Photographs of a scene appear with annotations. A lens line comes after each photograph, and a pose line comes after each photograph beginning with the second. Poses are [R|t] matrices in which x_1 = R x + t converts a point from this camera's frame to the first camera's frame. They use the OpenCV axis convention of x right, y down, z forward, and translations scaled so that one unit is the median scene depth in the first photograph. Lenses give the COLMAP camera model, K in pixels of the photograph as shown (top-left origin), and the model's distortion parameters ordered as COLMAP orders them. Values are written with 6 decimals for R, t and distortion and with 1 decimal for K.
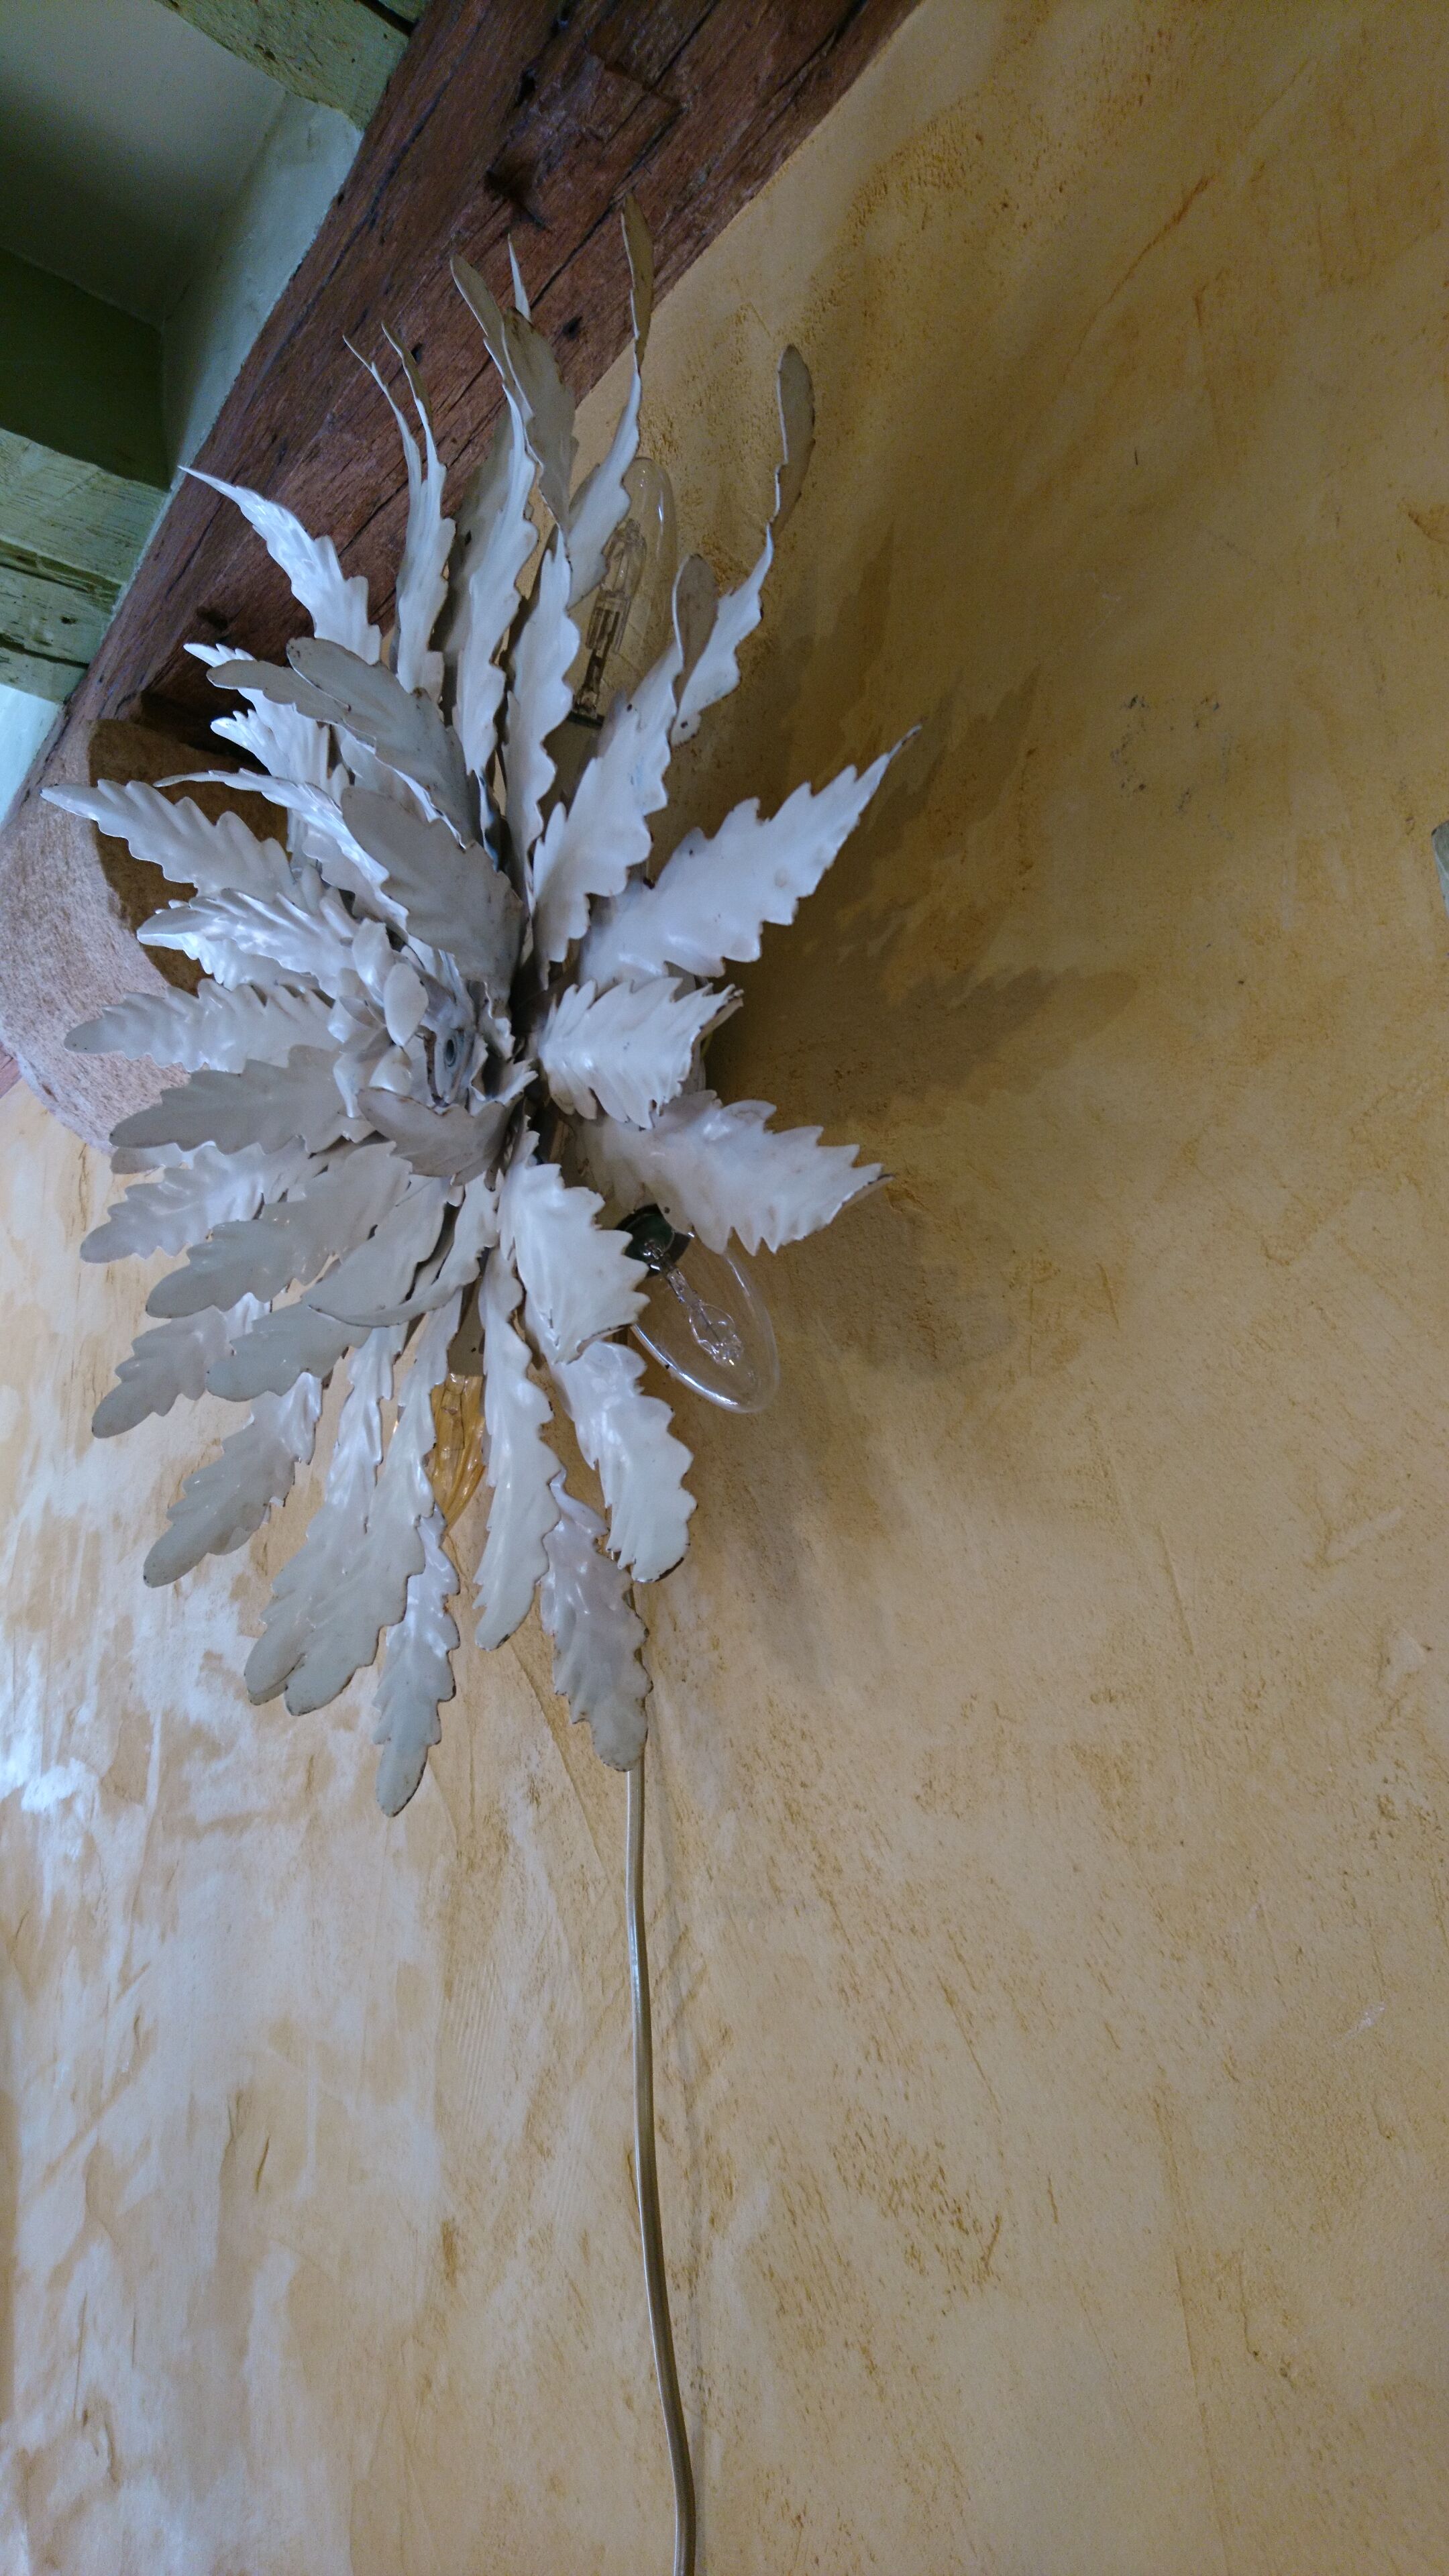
lens RADIAL K [[1618.1, 0, 735.6], [0, 1618.1, 1320.2], [0, 0, 1]] dist [0.218476, -0.402997]
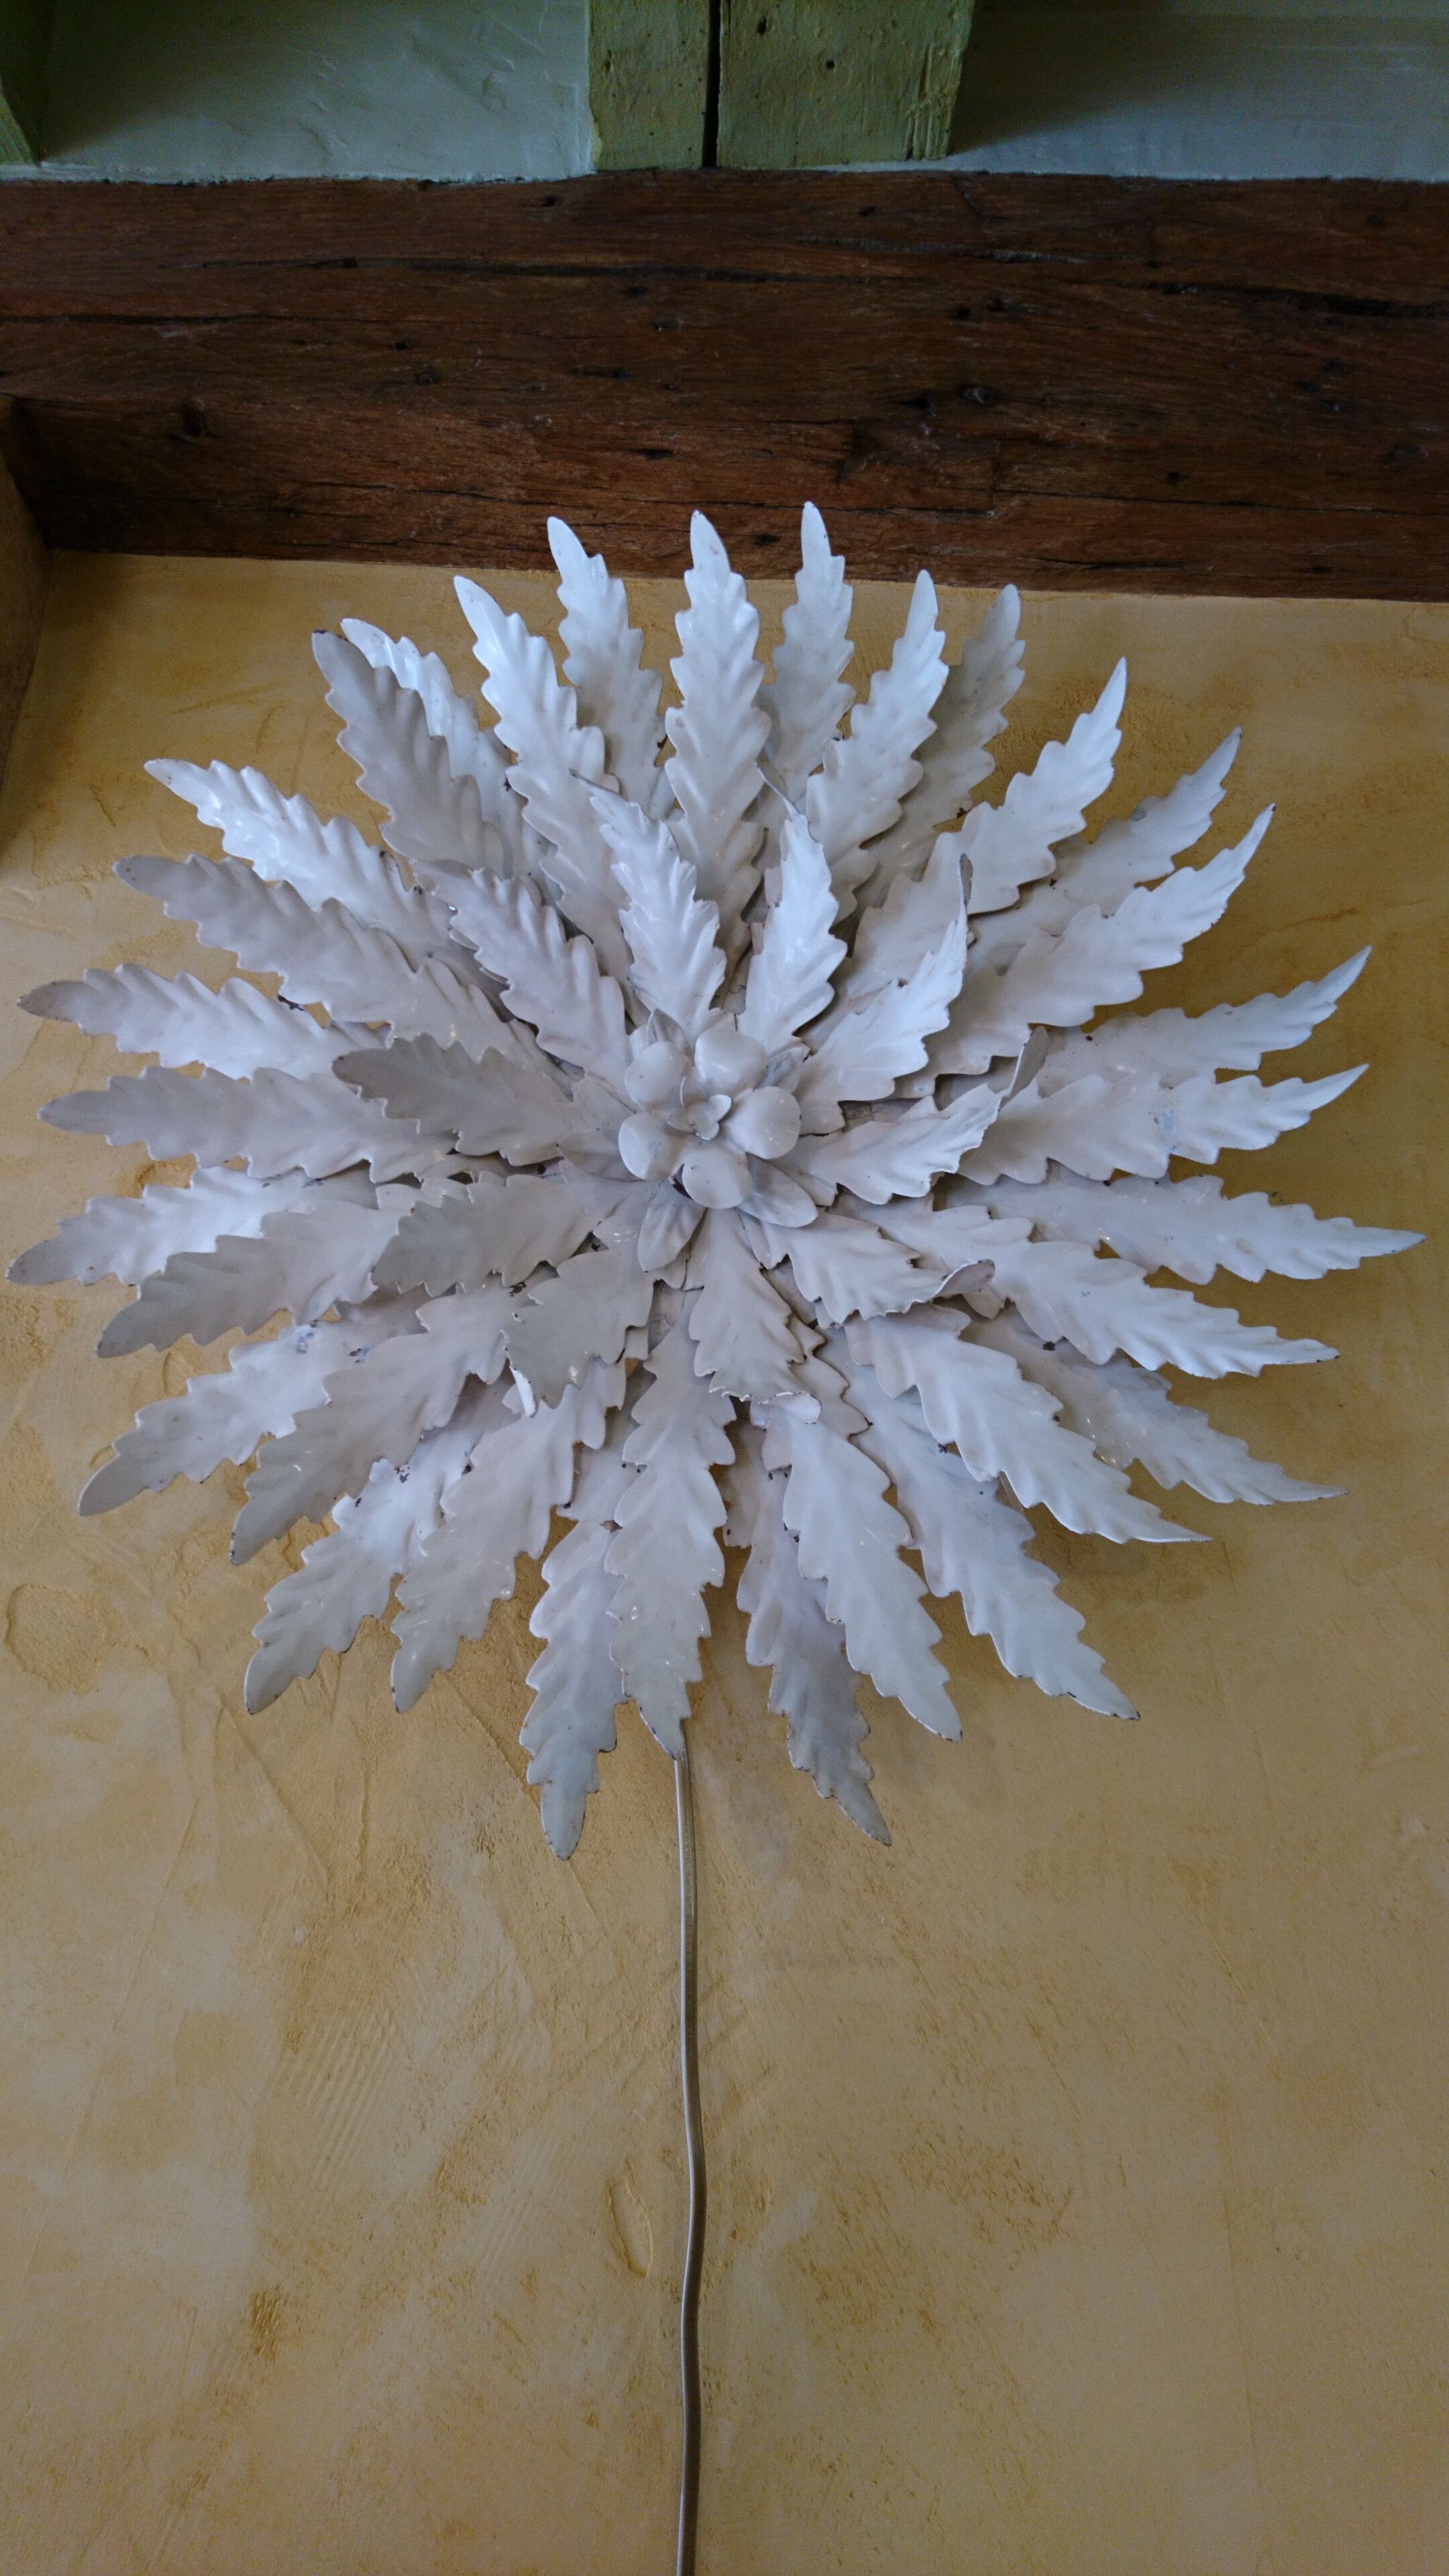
lens RADIAL K [[1618.1, 0, 735.6], [0, 1618.1, 1320.2], [0, 0, 1]] dist [0.218476, -0.402997]
pose [[0.595750, 0.316054, 0.738371, -1.147219], [-0.281822, 0.943128, -0.176312, 0.156340], [-0.752103, -0.103051, 0.650939, 0.334490]]
